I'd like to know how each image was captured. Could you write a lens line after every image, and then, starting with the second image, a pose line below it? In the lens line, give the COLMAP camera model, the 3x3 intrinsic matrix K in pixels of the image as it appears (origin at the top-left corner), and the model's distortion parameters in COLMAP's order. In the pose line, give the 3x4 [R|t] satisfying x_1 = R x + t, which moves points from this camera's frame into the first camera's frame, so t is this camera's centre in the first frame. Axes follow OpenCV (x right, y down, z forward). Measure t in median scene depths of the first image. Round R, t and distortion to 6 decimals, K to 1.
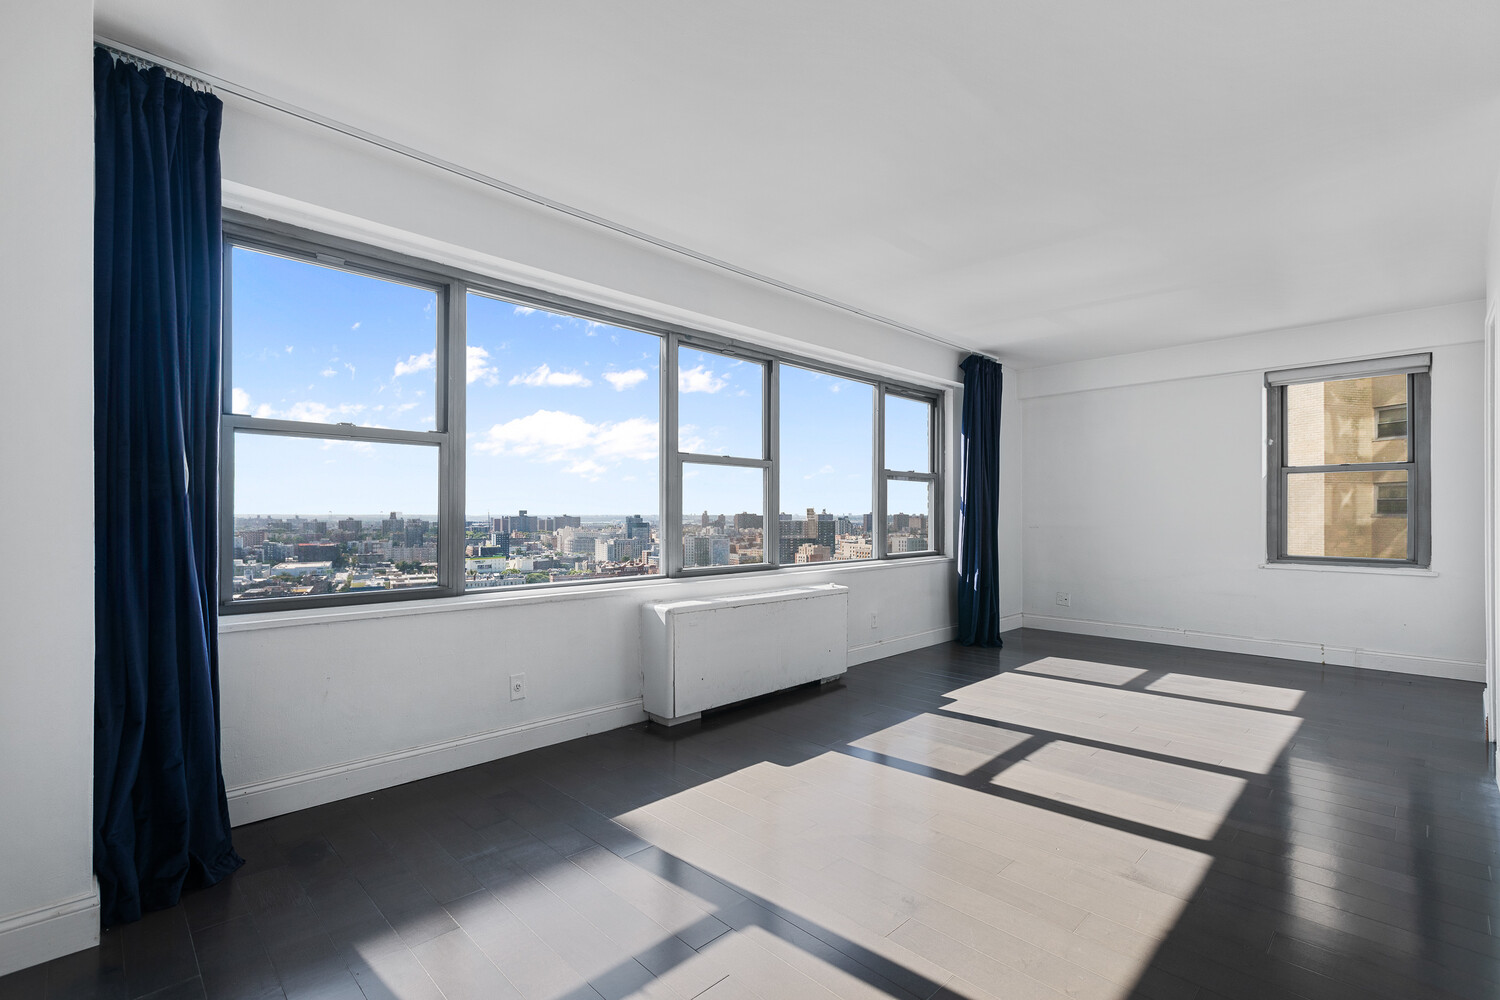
lens RADIAL K [[699.3, 0, 750.0], [0, 699.3, 500.0], [0, 0, 1]] dist [0.022261, 0.000016]
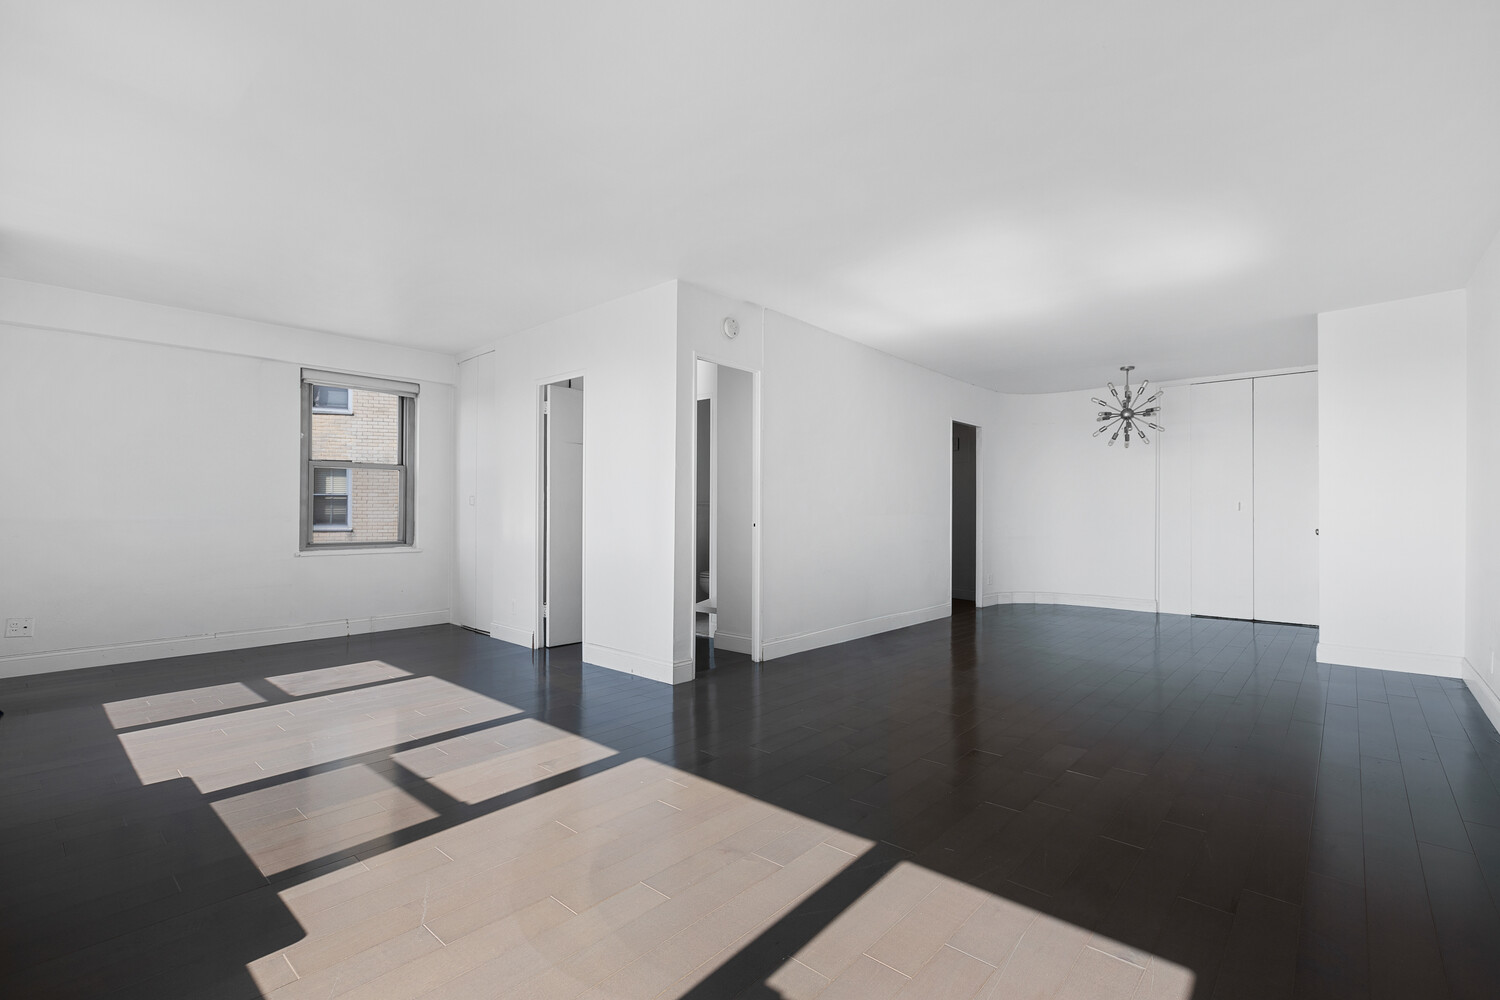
lens RADIAL K [[677.5, 0, 750.0], [0, 677.5, 500.0], [0, 0, 1]] dist [0.000222, 0.000030]
pose [[-0.037582, 0.010377, 0.999240, -0.400076], [-0.023547, 0.999659, -0.011267, 0.012044], [-0.999016, -0.023953, -0.037325, 0.512304]]
